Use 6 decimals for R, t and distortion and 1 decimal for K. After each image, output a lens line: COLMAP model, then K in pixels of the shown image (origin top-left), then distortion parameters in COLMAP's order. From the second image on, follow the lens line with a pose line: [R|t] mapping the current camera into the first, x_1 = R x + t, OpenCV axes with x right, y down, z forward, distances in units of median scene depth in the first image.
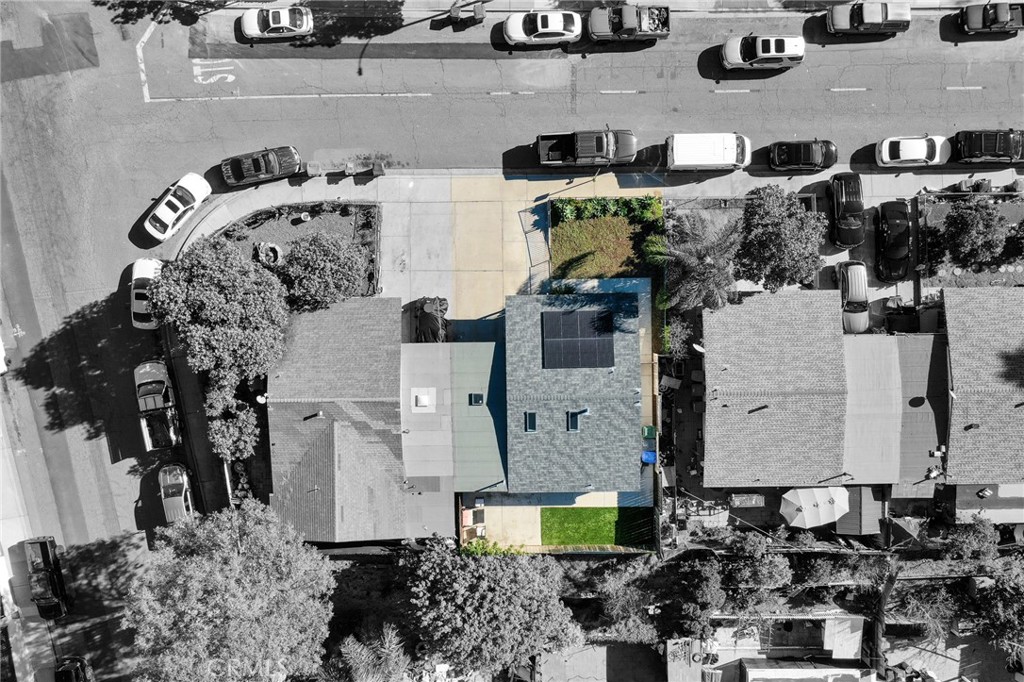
lens RADIAL K [[816.1, 0, 512.0], [0, 816.1, 341.0], [0, 0, 1]] dist [-0.010166, -0.006420]
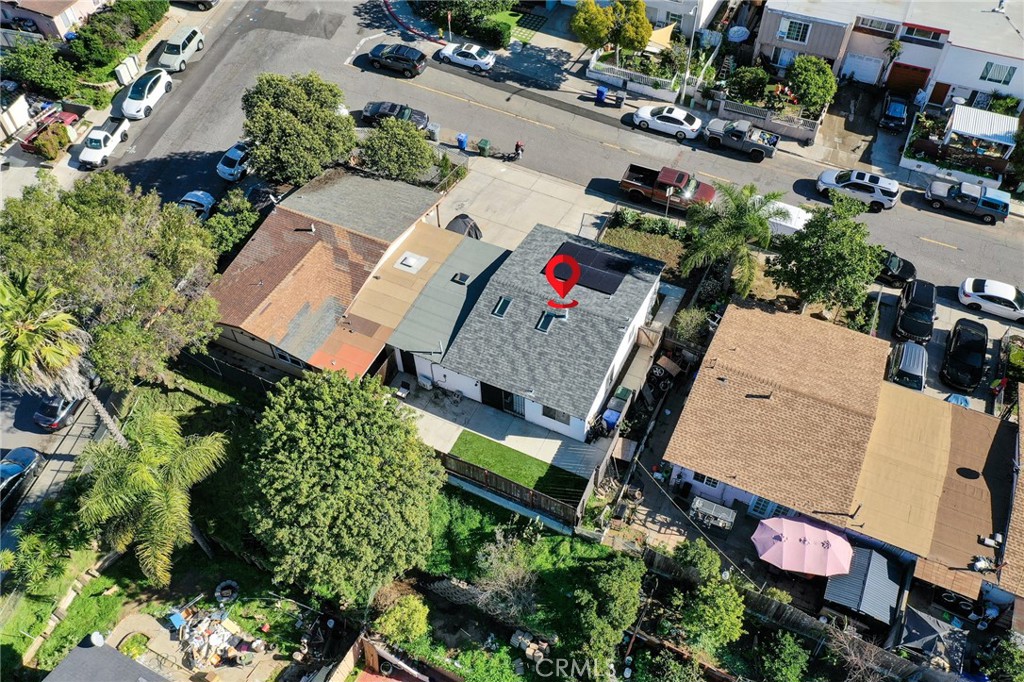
lens RADIAL K [[816.1, 0, 512.0], [0, 816.1, 341.0], [0, 0, 1]] dist [-0.010166, -0.006420]
pose [[0.892946, 0.339246, -0.295905, 0.296730], [-0.450164, 0.674129, -0.585580, 0.616117], [0.000823, 0.656097, 0.754676, 0.344202]]
